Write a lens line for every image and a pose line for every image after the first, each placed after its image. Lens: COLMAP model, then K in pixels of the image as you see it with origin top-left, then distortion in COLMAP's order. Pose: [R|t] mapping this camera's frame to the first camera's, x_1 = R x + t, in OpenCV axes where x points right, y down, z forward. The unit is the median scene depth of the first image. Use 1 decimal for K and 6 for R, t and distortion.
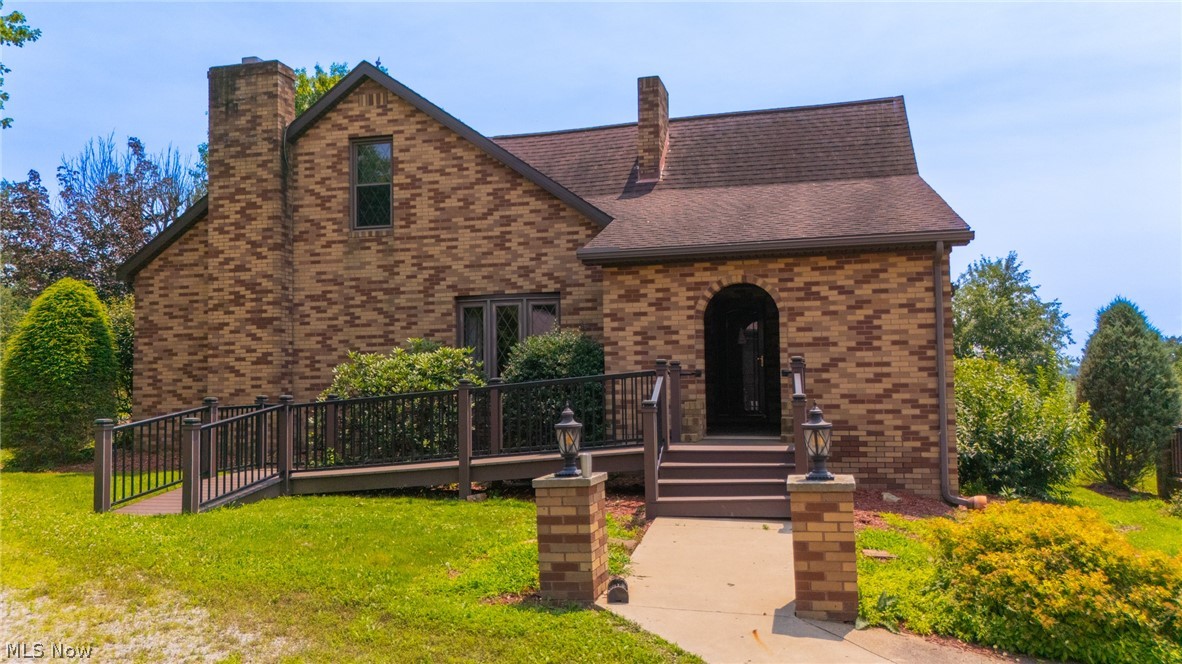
lens RADIAL K [[861.6, 0, 589.3], [0, 861.6, 336.8], [0, 0, 1]] dist [0.050499, -0.017696]
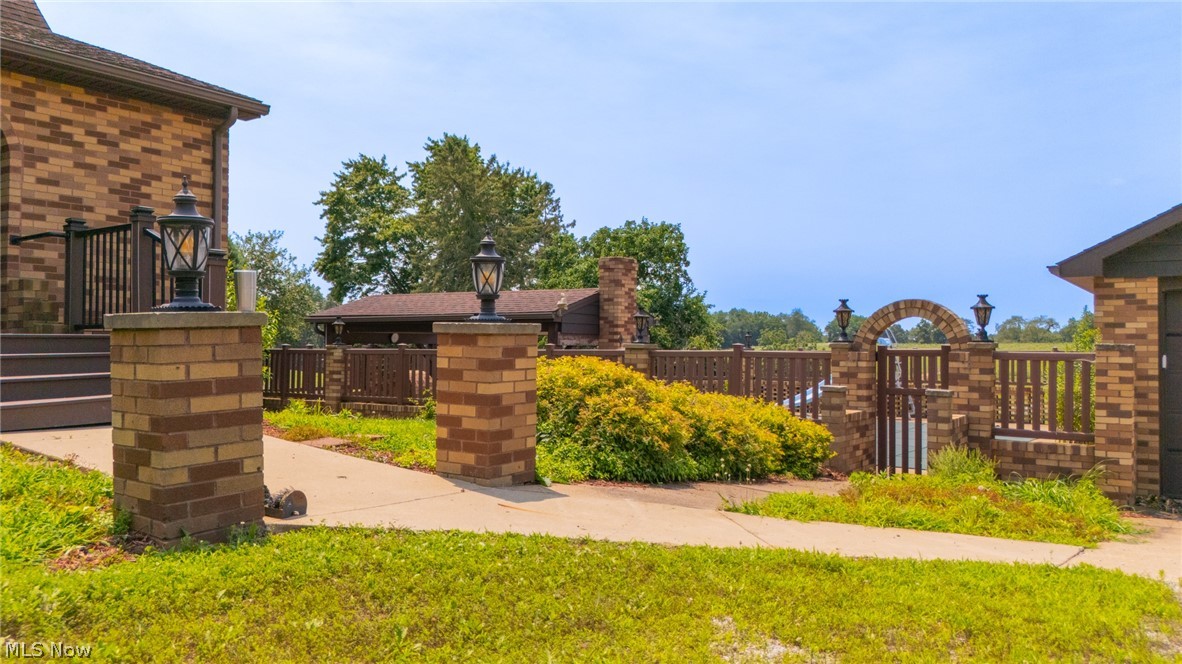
lens RADIAL K [[861.6, 0, 589.7], [0, 861.6, 328.1], [0, 0, 1]] dist [0.050499, -0.017696]
pose [[0.410584, 0.028241, 0.911385, -0.225533], [-0.067269, 0.997735, -0.000611, 0.082781], [-0.909338, -0.061057, 0.411553, 0.290570]]
